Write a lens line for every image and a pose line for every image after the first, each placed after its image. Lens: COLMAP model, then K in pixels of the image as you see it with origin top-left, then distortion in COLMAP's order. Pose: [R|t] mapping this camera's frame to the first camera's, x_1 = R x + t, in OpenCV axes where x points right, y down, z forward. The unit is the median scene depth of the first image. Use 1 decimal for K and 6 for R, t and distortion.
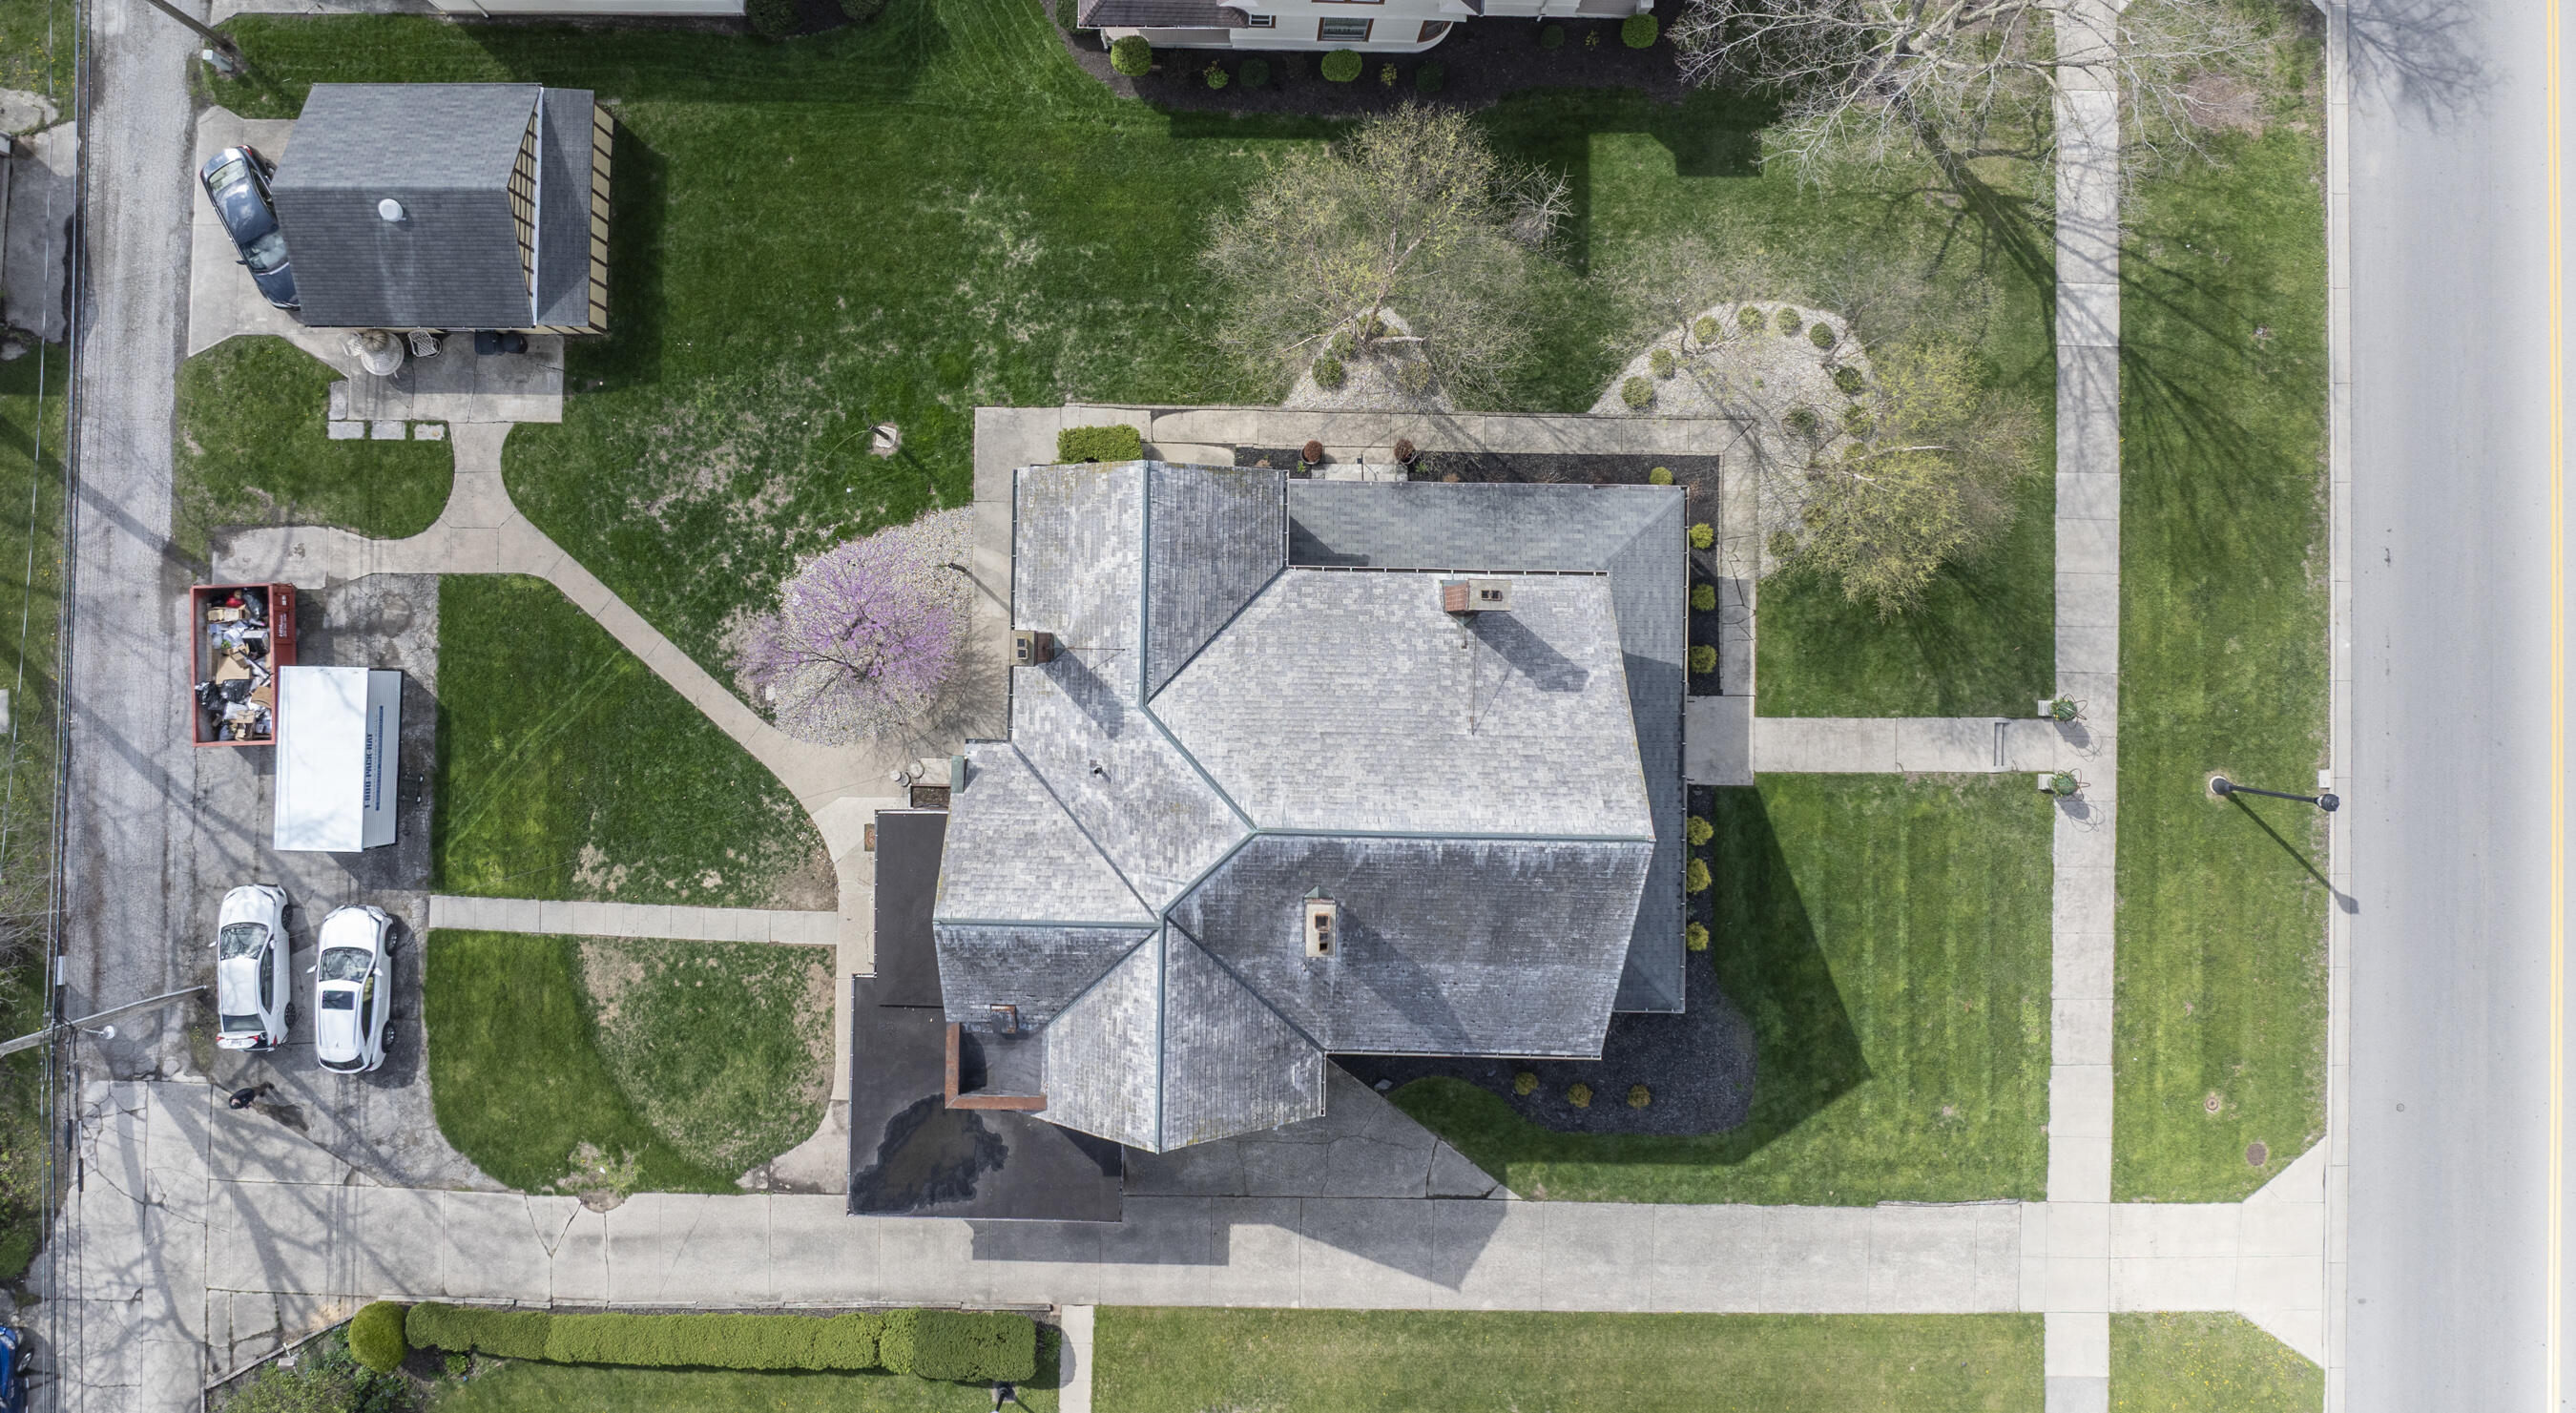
lens RADIAL K [[1796.6, 0, 1288.2], [0, 1796.6, 619.7], [0, 0, 1]] dist [0.001569, 0.000429]
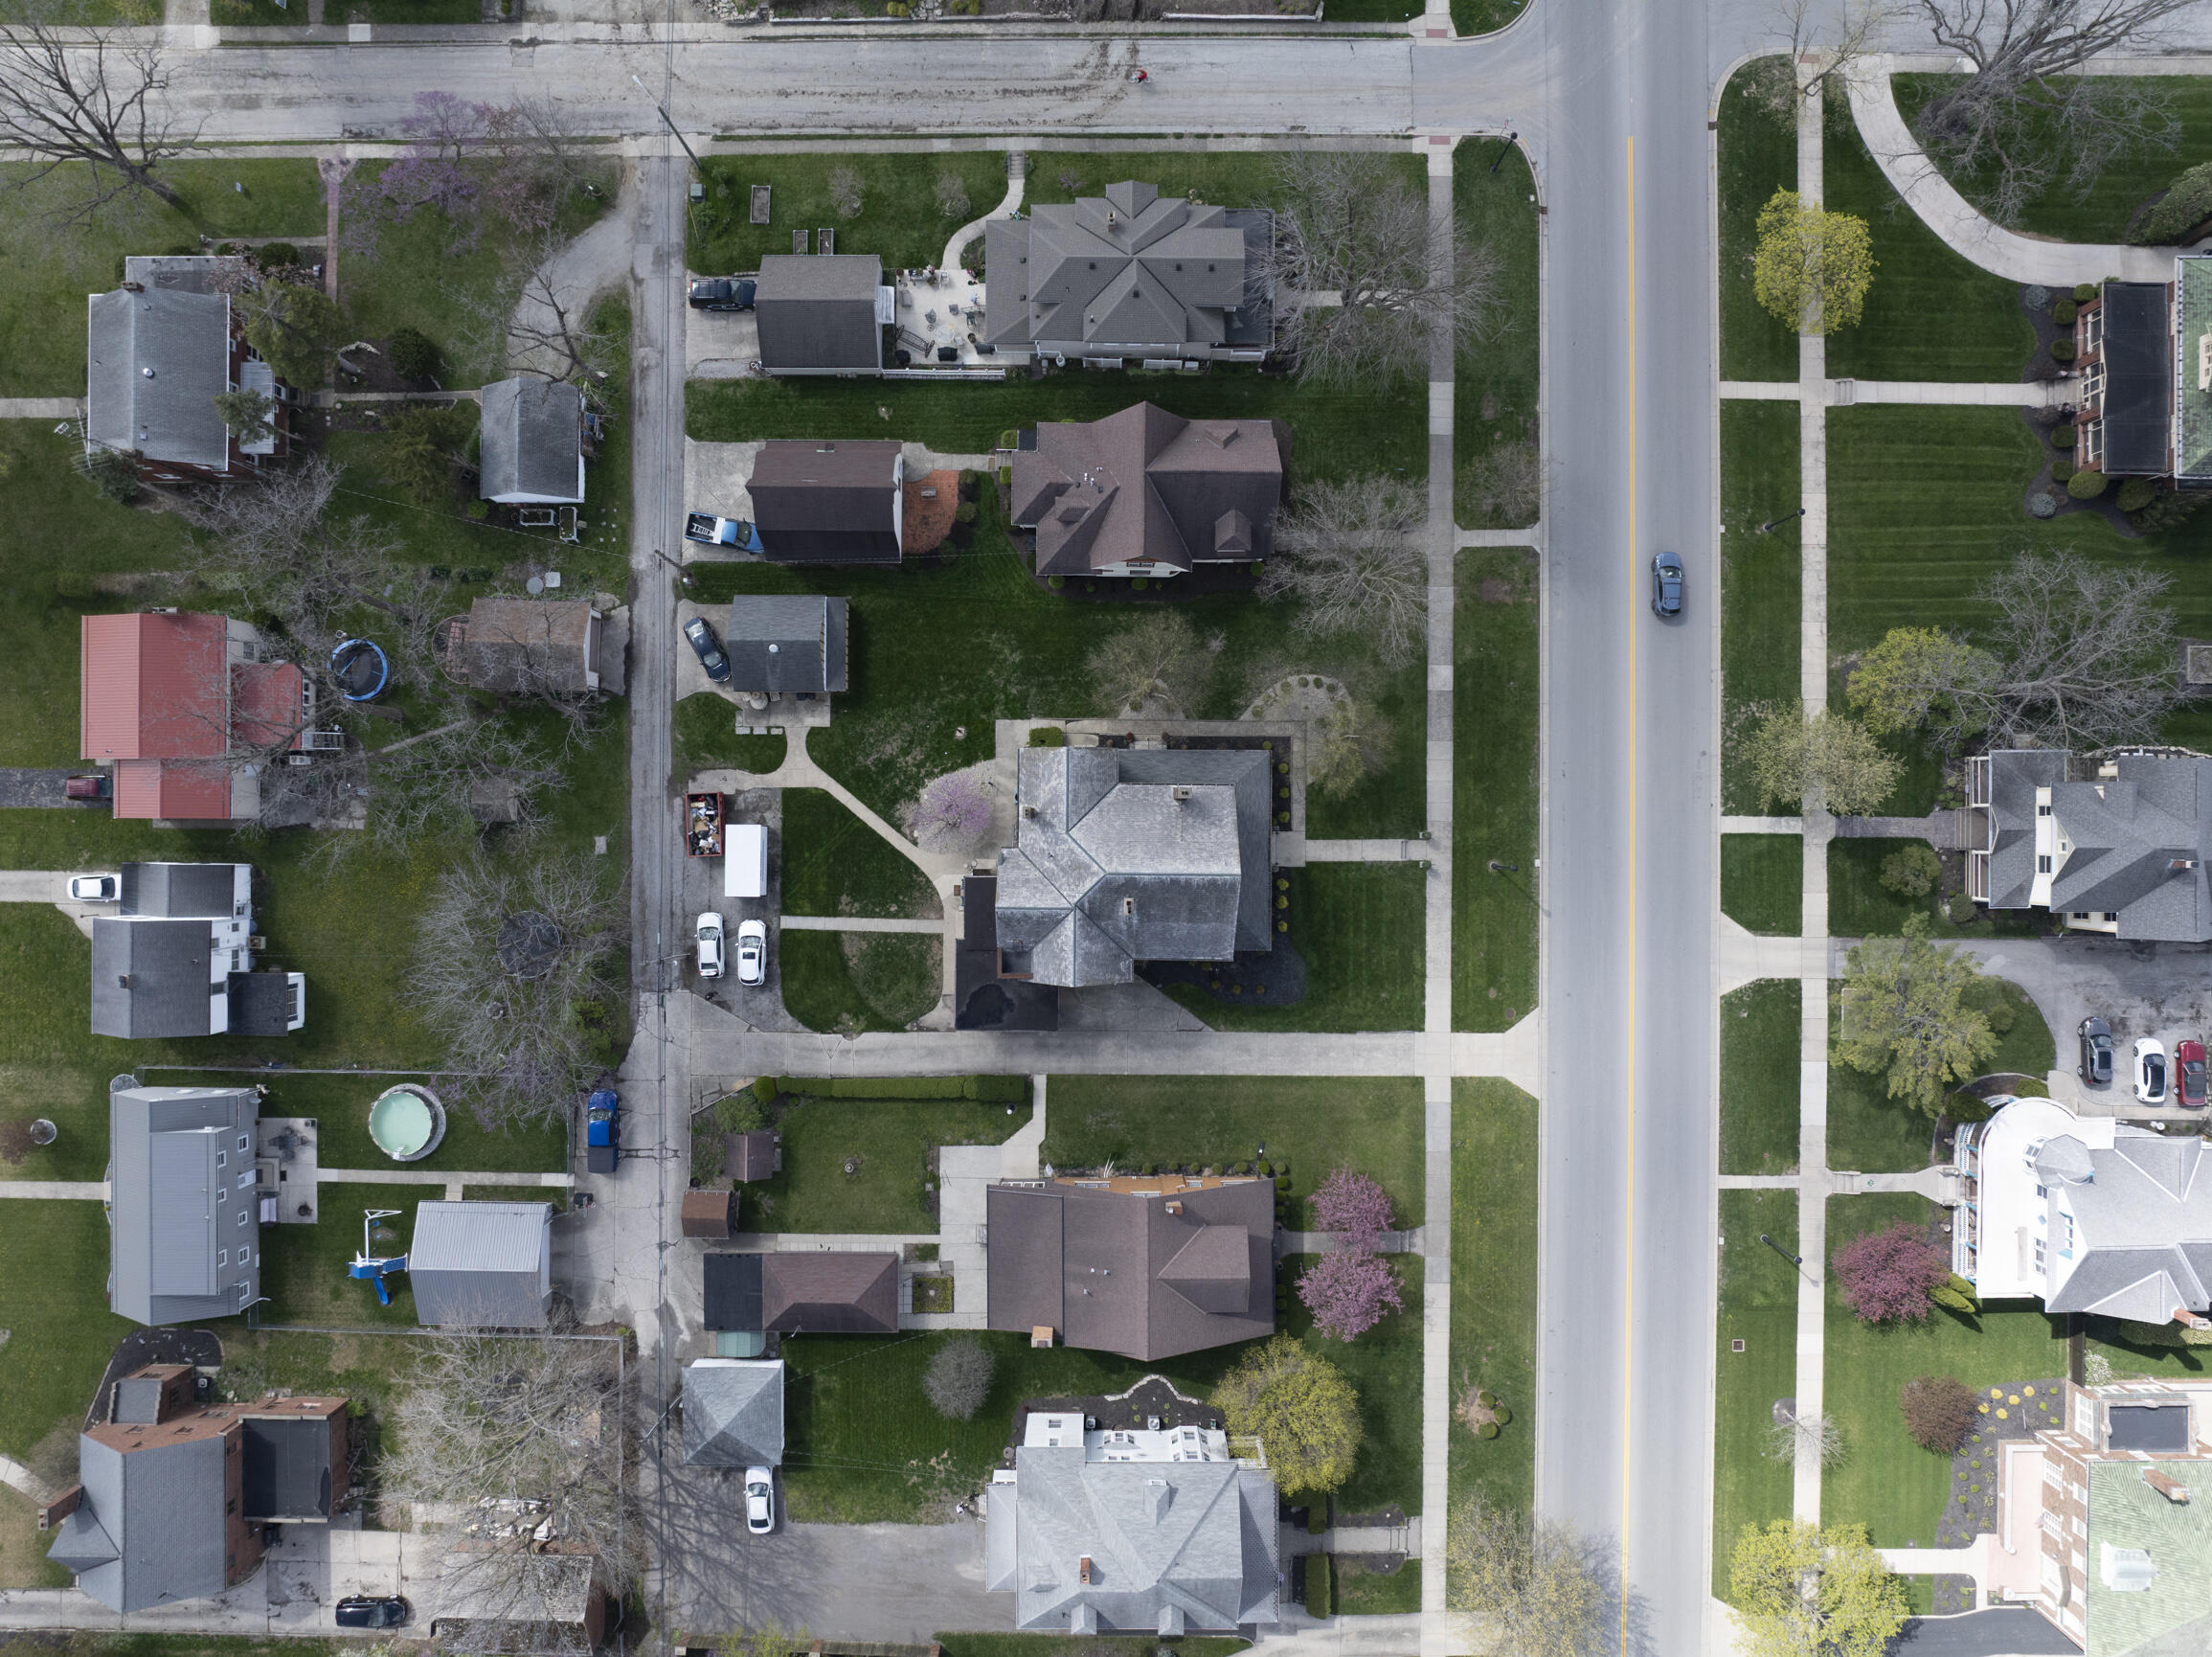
lens RADIAL K [[1531.7, 0, 1106.0], [0, 1531.7, 828.5], [0, 0, 1]] dist [-0.039733, -0.001695]
pose [[0.999547, -0.008878, -0.028752, 0.040869], [0.009246, 0.999877, 0.012658, 0.008572], [0.028636, -0.012918, 0.999506, -1.144092]]
